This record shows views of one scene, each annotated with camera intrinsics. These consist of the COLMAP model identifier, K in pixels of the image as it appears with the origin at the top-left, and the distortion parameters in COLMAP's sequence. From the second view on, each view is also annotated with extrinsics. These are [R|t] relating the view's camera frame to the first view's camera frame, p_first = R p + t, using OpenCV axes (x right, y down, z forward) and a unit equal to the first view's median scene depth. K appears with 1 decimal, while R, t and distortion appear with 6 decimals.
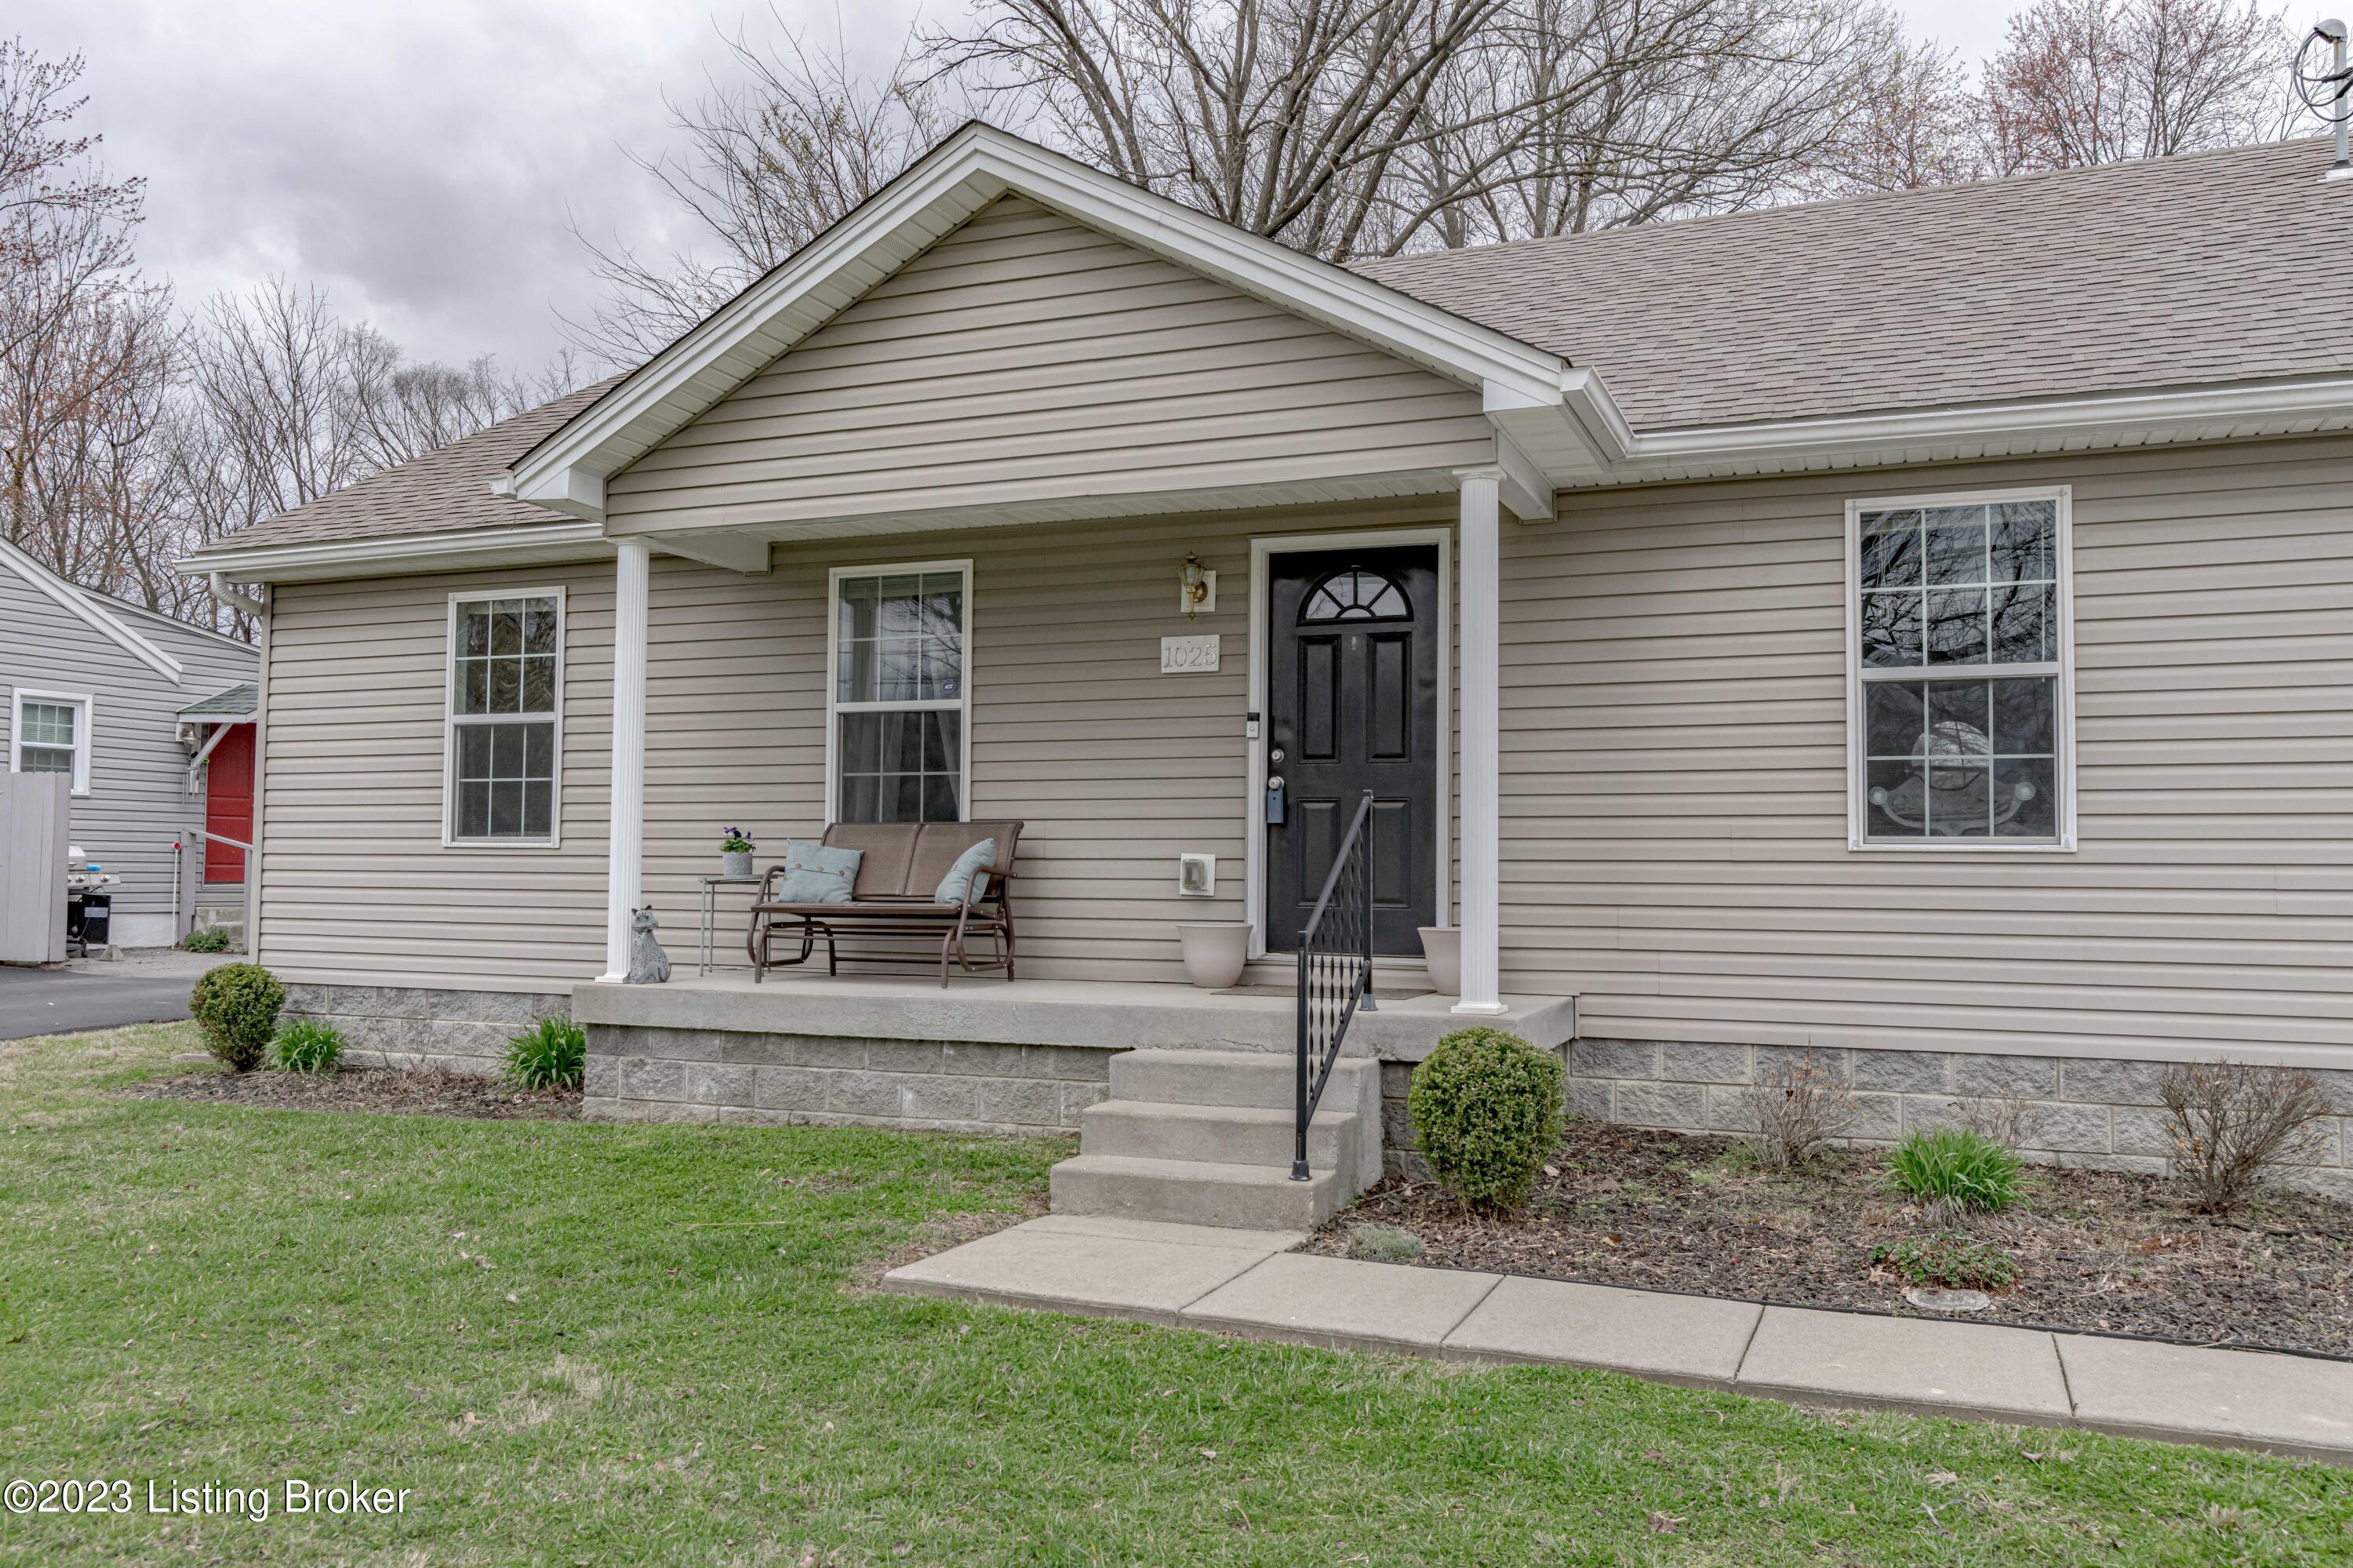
lens RADIAL K [[1831.5, 0, 1176.9], [0, 1831.5, 785.0], [0, 0, 1]] dist [0.012074, -0.011999]
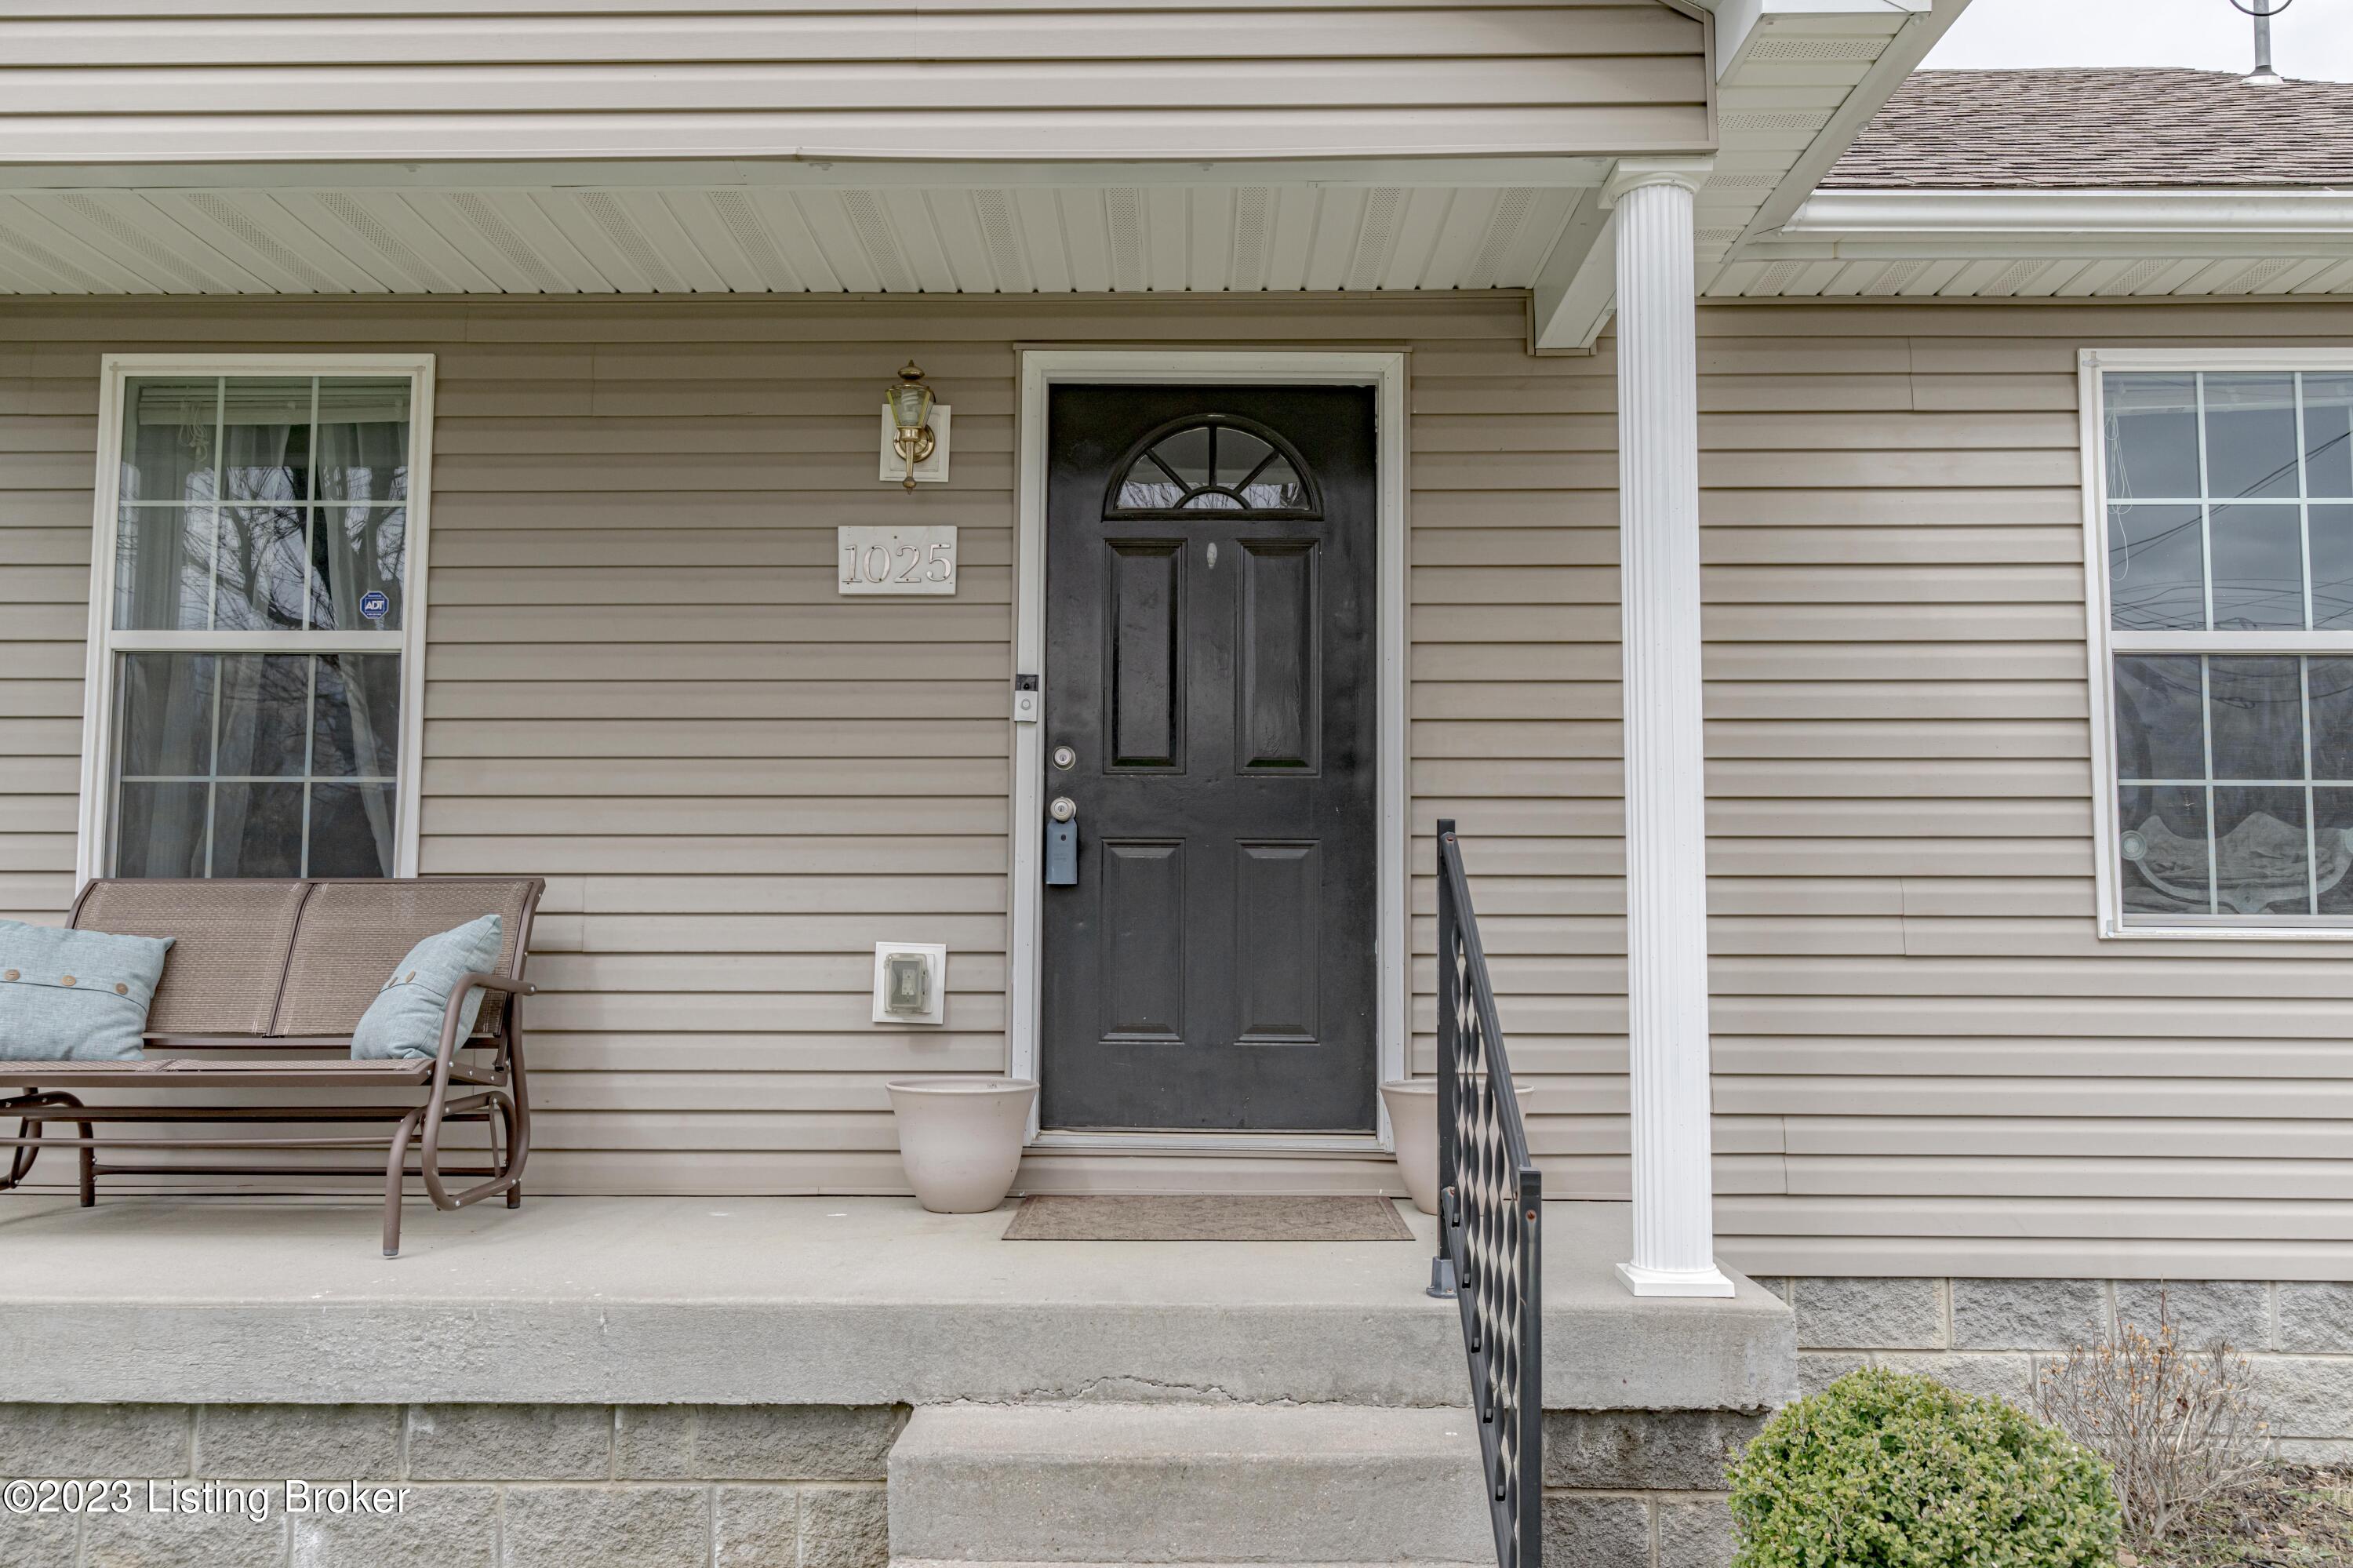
lens RADIAL K [[1831.5, 0, 1182.2], [0, 1831.5, 785.5], [0, 0, 1]] dist [0.012074, -0.011999]
pose [[0.930705, 0.024594, 0.364944, -0.108076], [-0.014189, 0.999413, -0.031167, 0.008148], [-0.365496, 0.023829, 0.930508, 0.489510]]
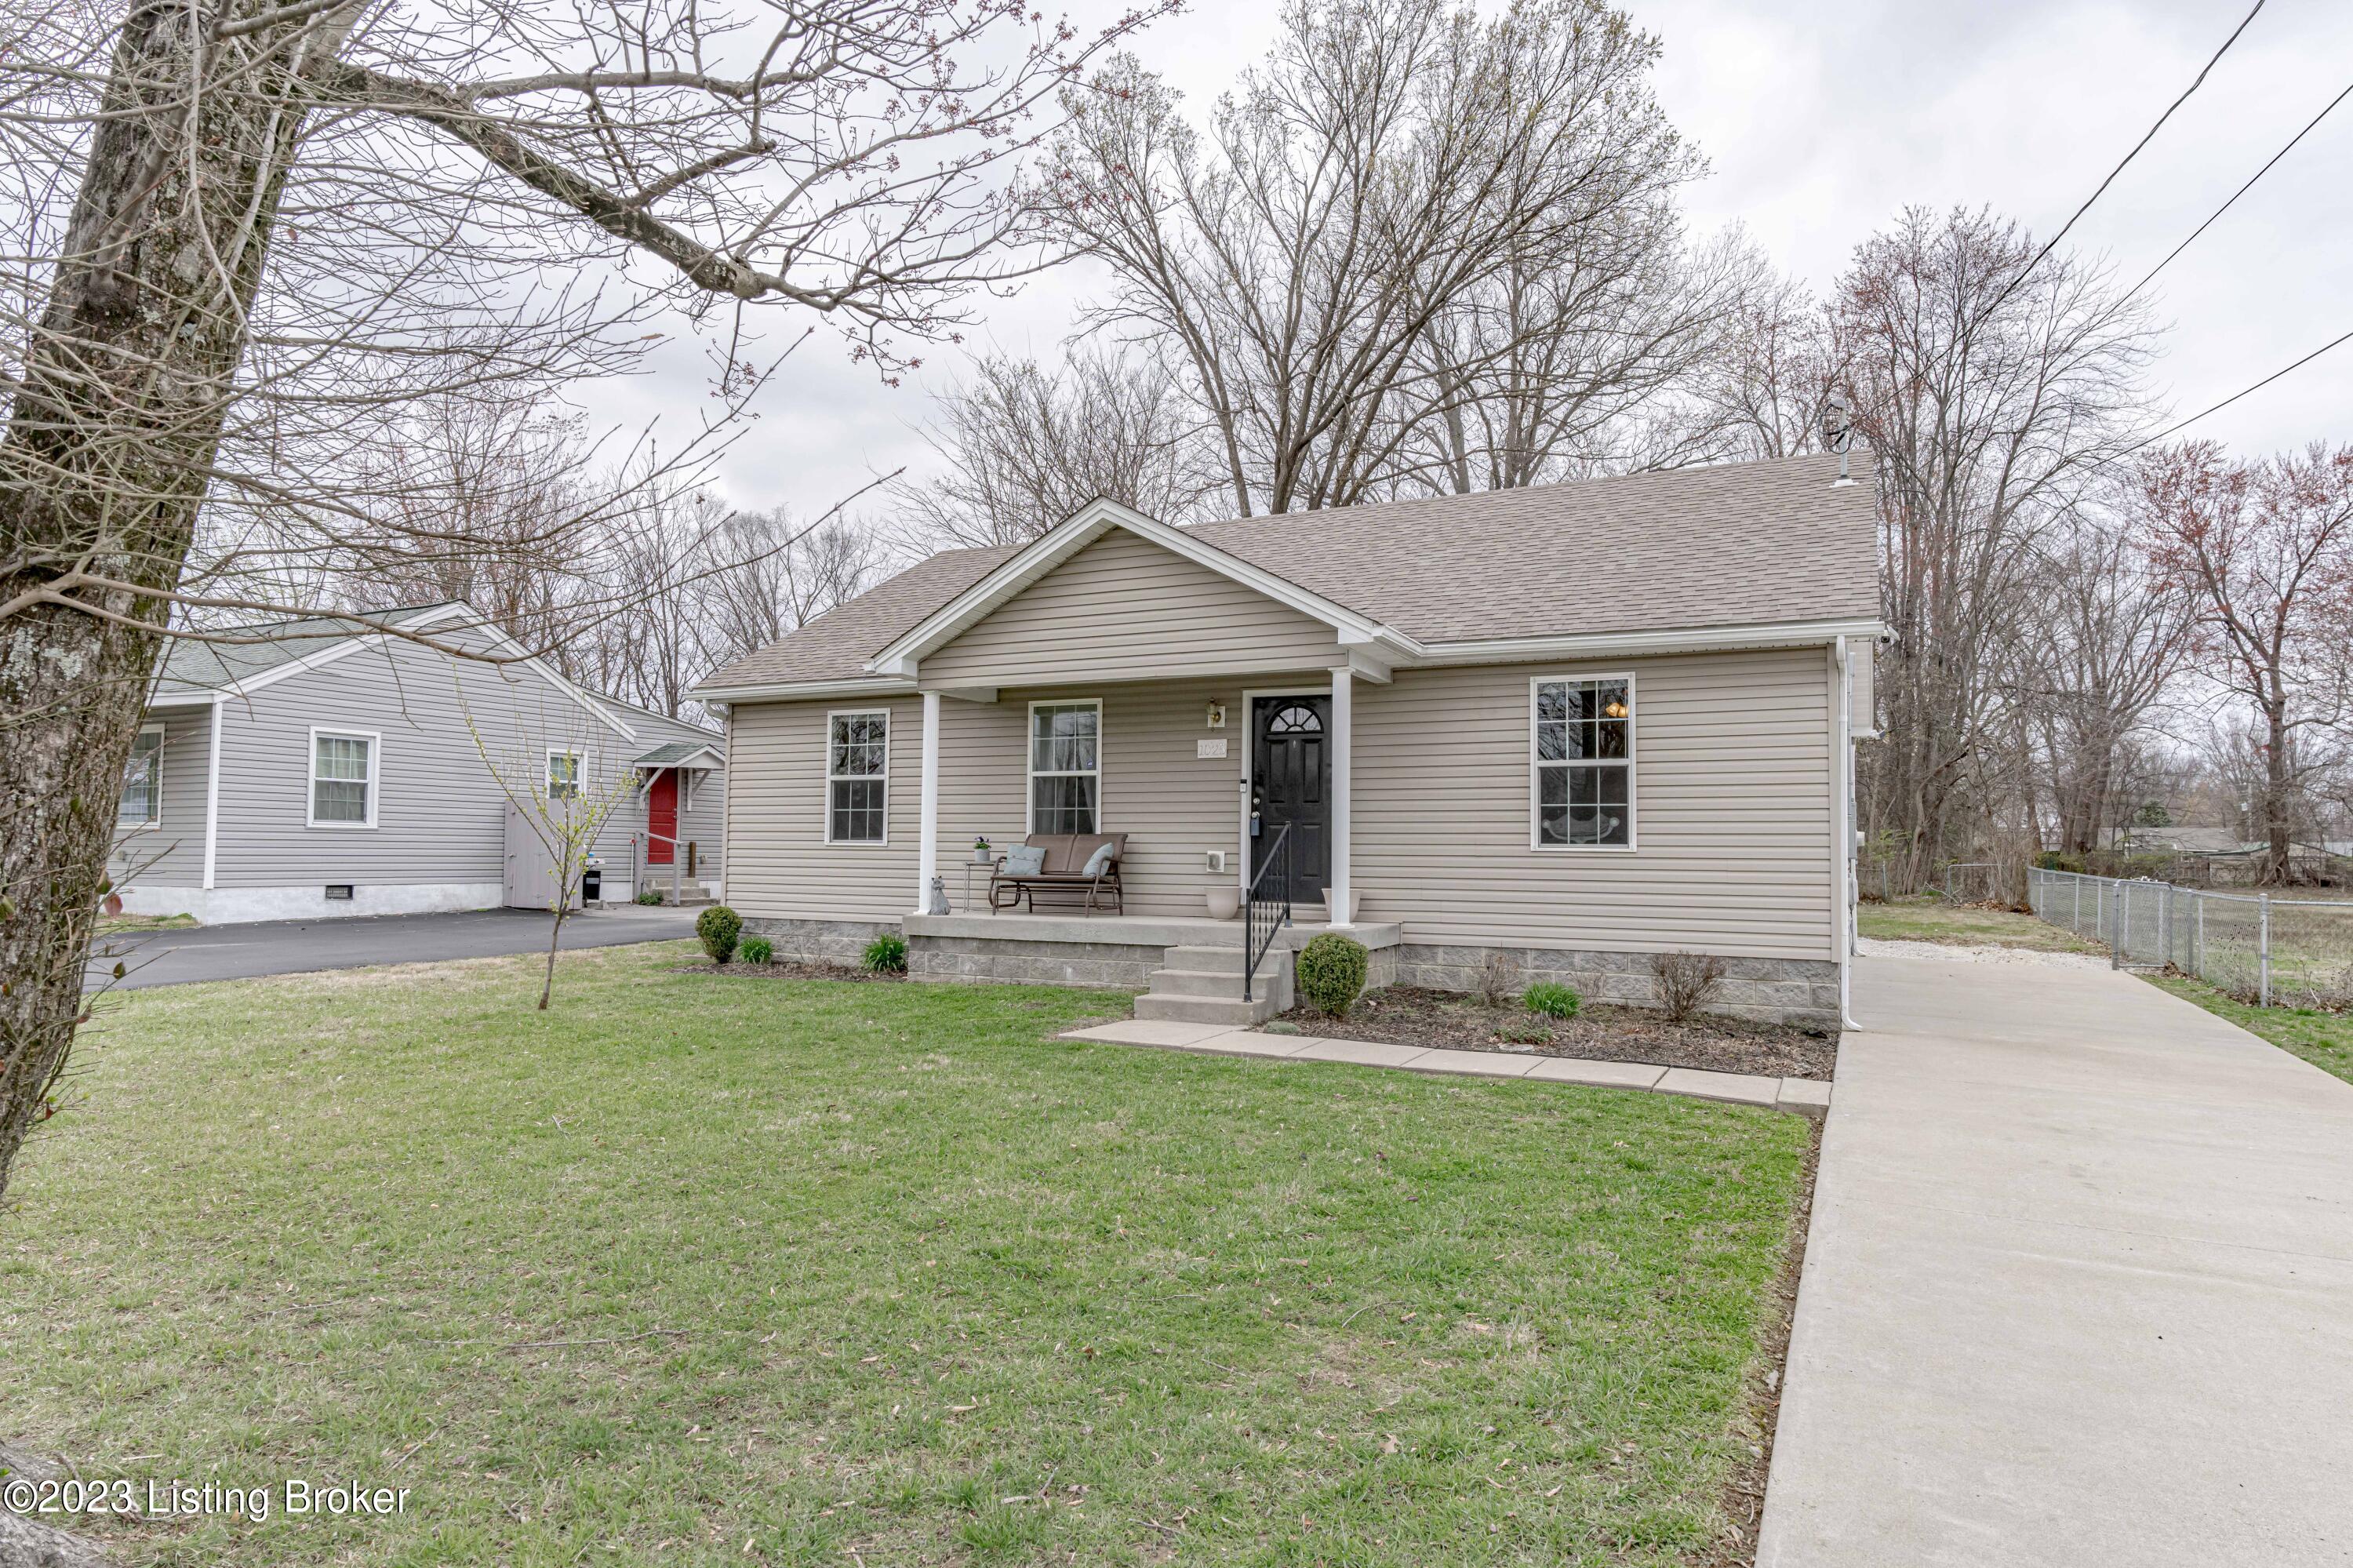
lens RADIAL K [[1383.9, 0, 1166.5], [0, 1383.9, 784.6], [0, 0, 1]] dist [-0.004822, -0.000368]
pose [[0.997011, -0.000526, -0.077254, 0.073438], [0.000067, 0.999982, -0.005942, -0.024801], [0.077255, 0.005919, 0.996994, -0.481791]]
